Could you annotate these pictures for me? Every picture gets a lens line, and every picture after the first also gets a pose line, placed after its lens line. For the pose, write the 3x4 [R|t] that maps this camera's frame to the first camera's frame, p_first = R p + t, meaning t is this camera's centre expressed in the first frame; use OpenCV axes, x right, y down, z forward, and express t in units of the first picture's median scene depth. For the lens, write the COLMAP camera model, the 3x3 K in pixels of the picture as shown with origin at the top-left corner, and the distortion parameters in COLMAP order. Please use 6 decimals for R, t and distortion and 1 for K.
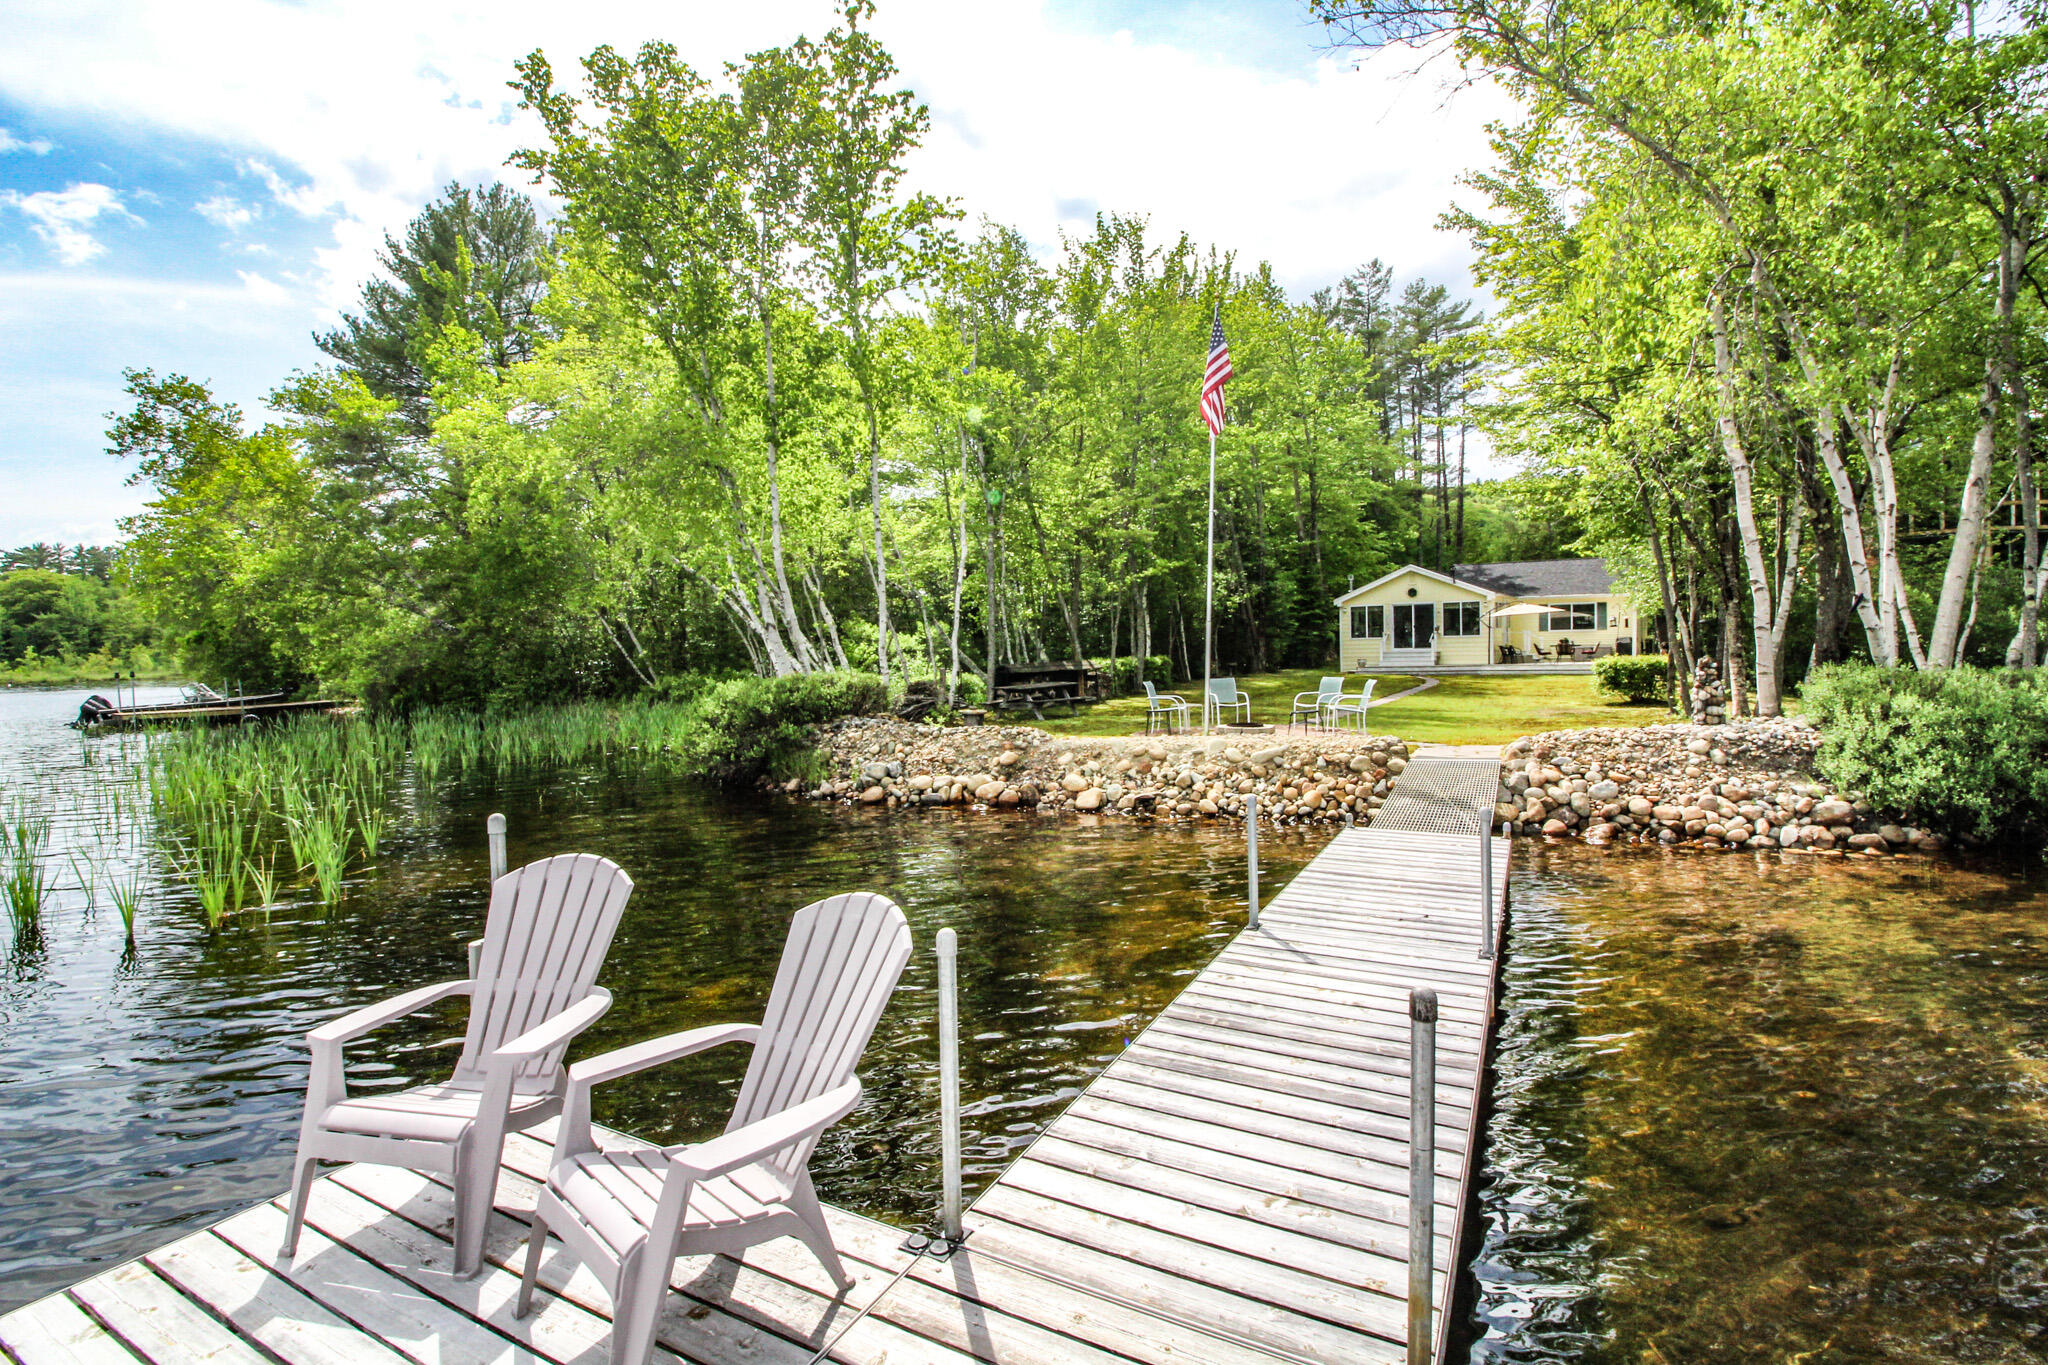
lens RADIAL K [[944.3, 0, 1013.8], [0, 944.3, 672.1], [0, 0, 1]] dist [-0.016540, -0.005518]
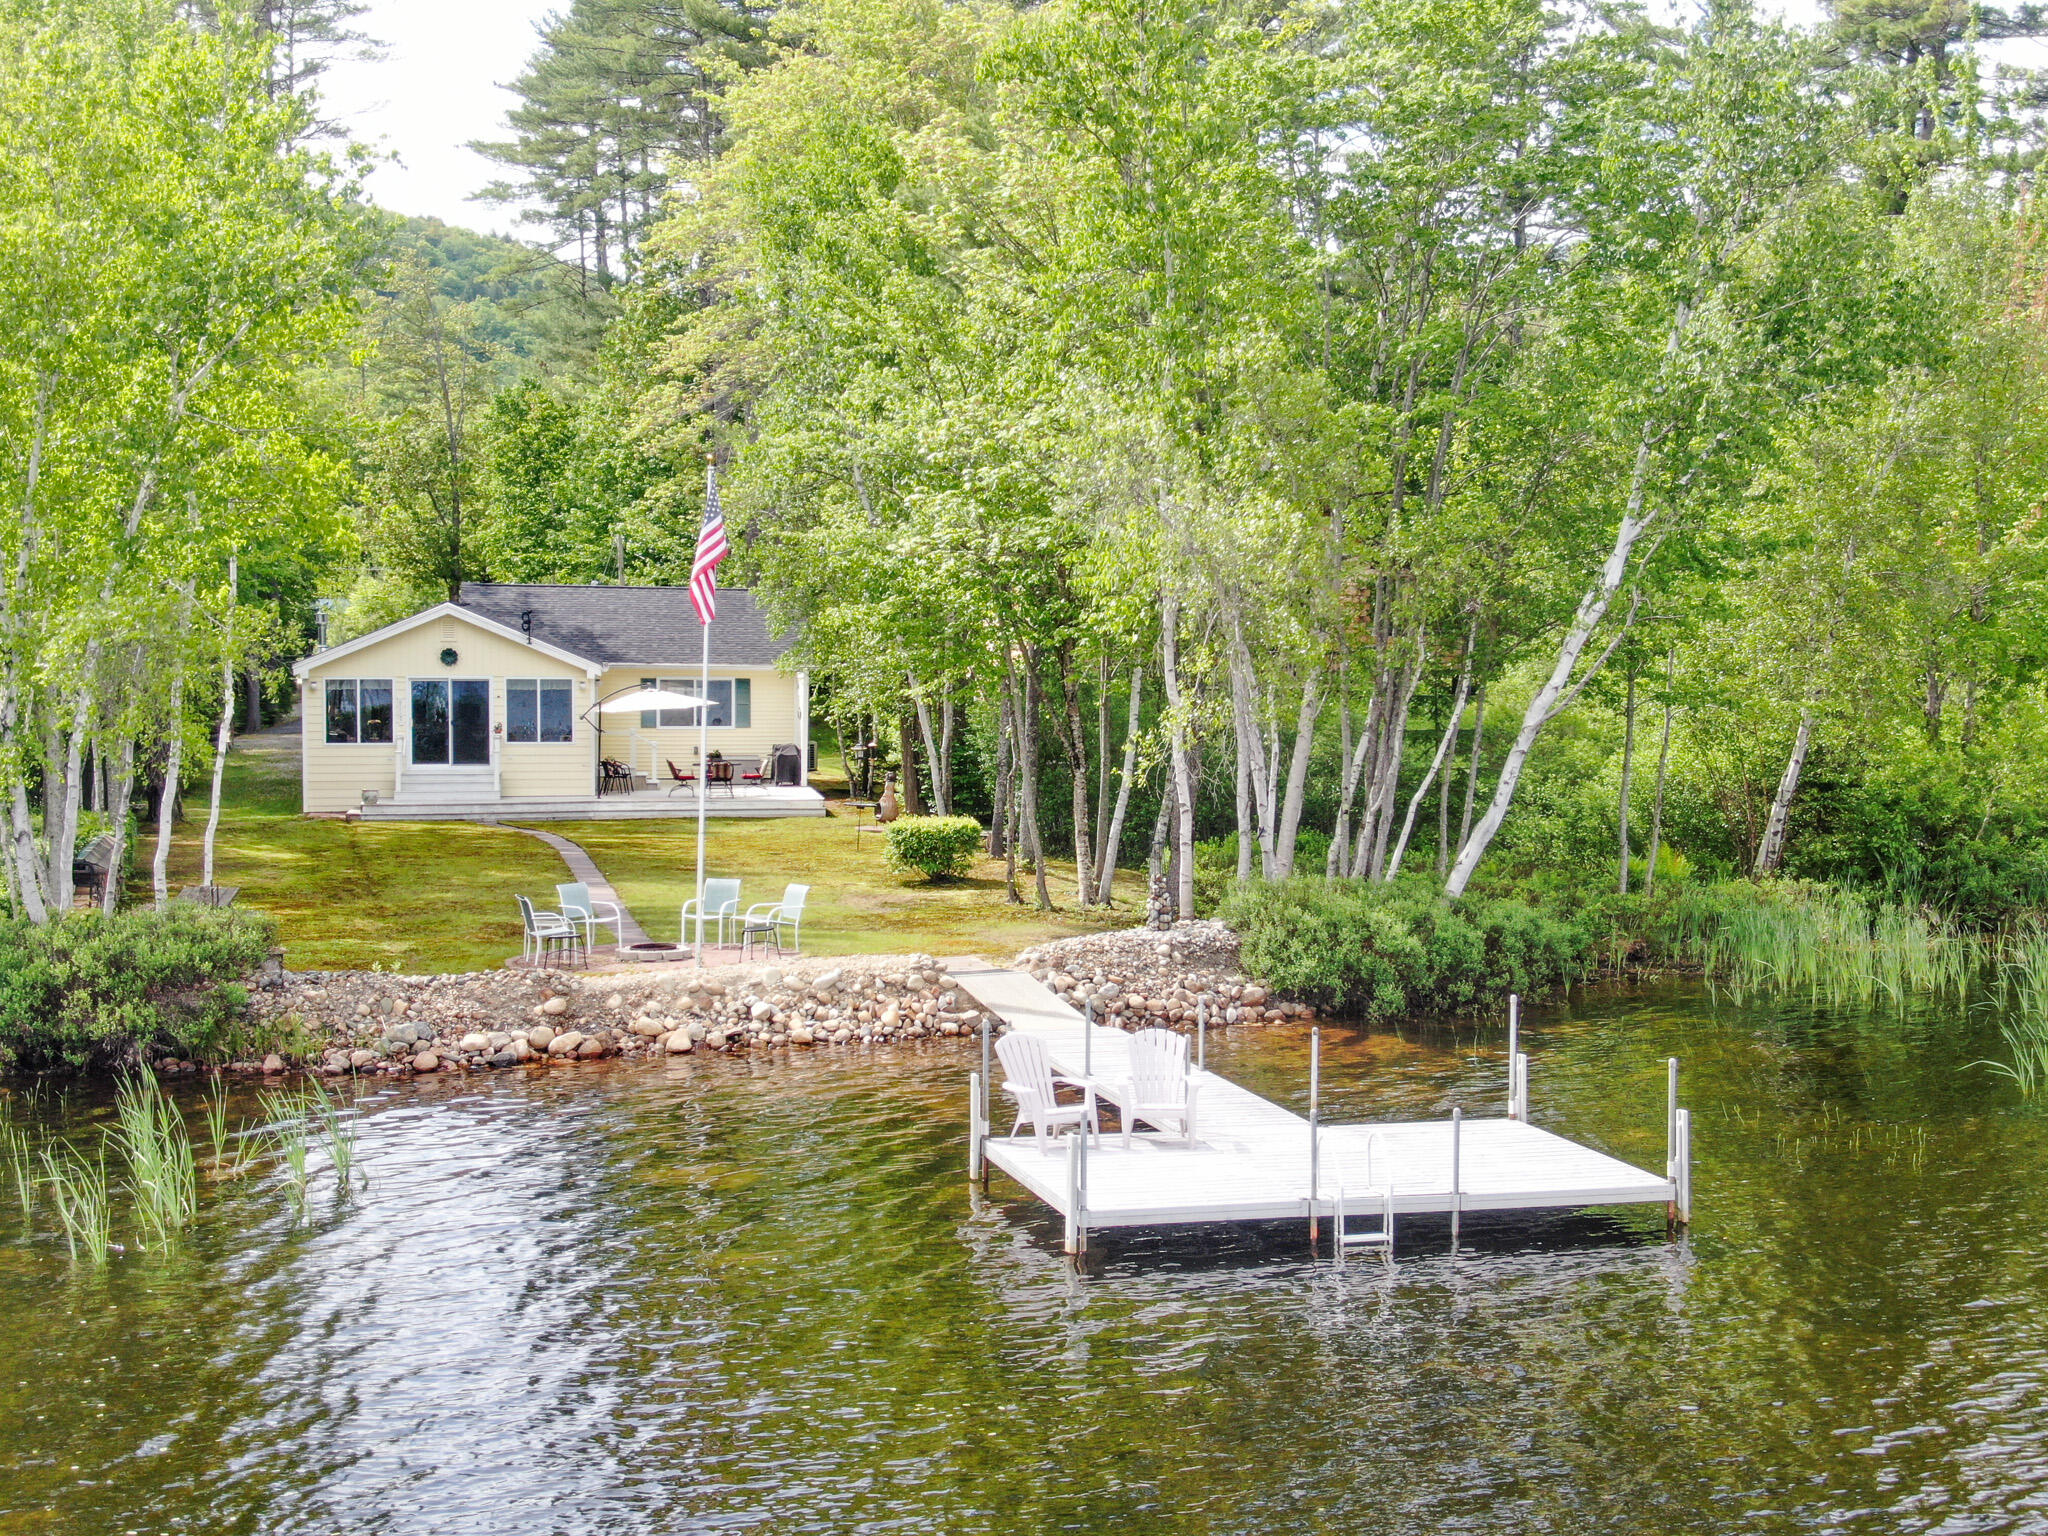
lens RADIAL K [[2857.5, 0, 984.1], [0, 2857.5, 714.0], [0, 0, 1]] dist [0.214430, 0.000000]
pose [[0.727522, 0.000079, 0.686085, -1.674361], [0.002153, 0.999995, -0.002399, -0.184417], [-0.686081, 0.003223, 0.727518, -1.303320]]
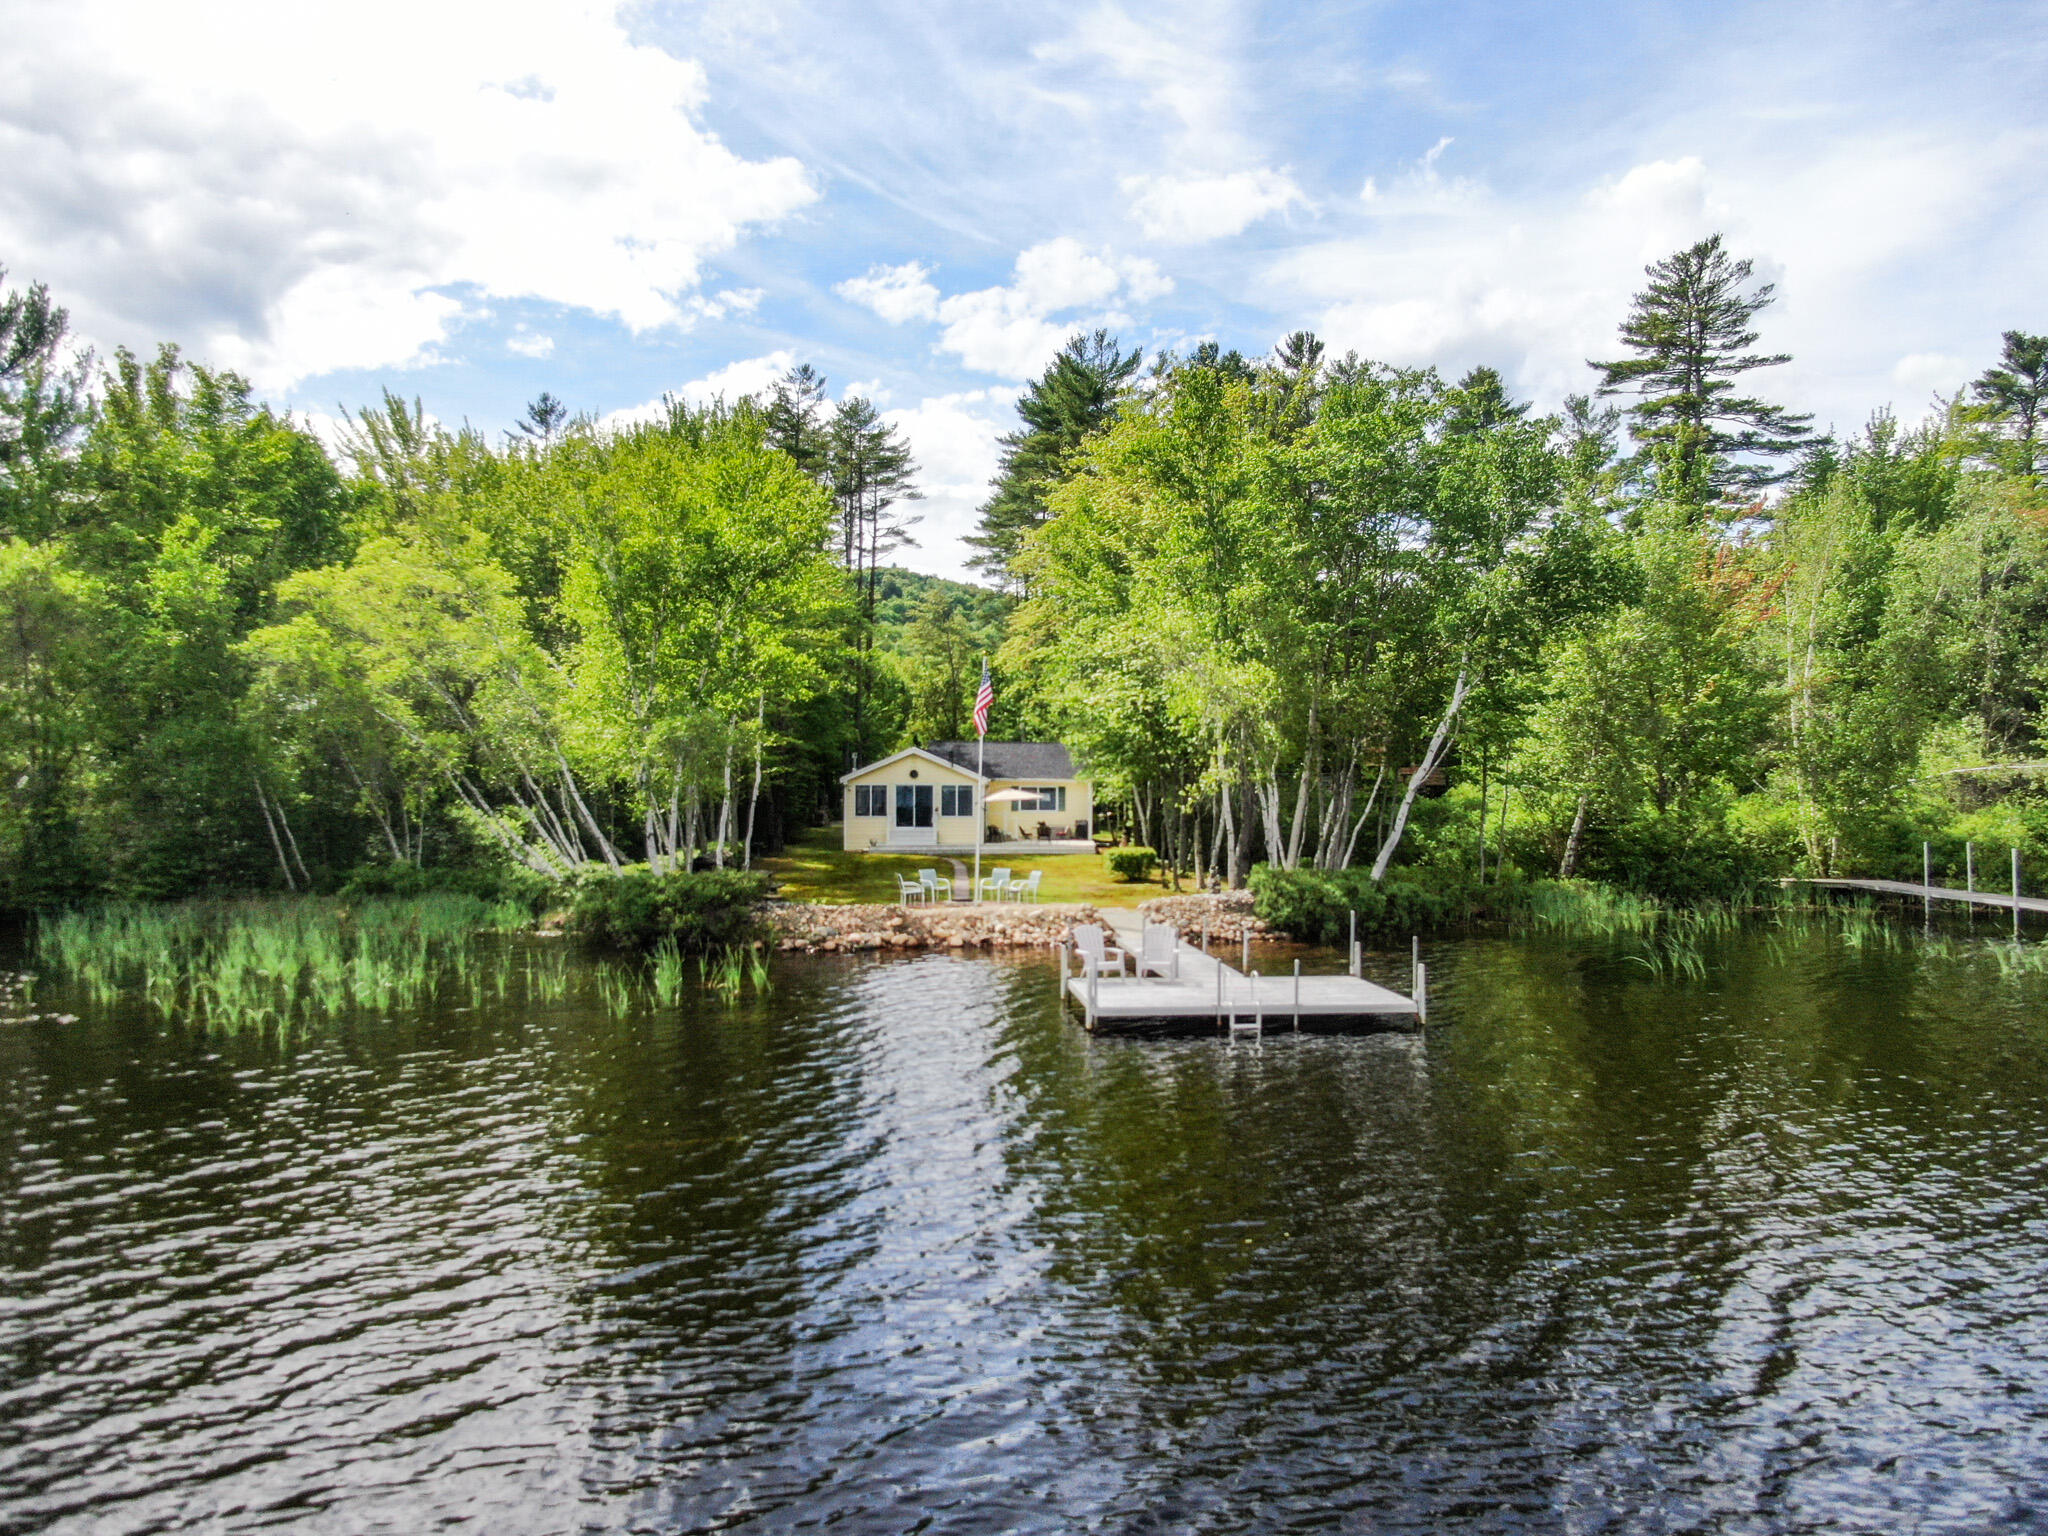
lens RADIAL K [[1445.1, 0, 1021.4], [0, 1445.1, 736.2], [0, 0, 1]] dist [0.036786, 0.001055]
pose [[0.823280, 0.040472, 0.566191, -1.459333], [-0.004187, 0.997861, -0.065240, -0.084015], [-0.567621, 0.051341, 0.821688, -1.453721]]
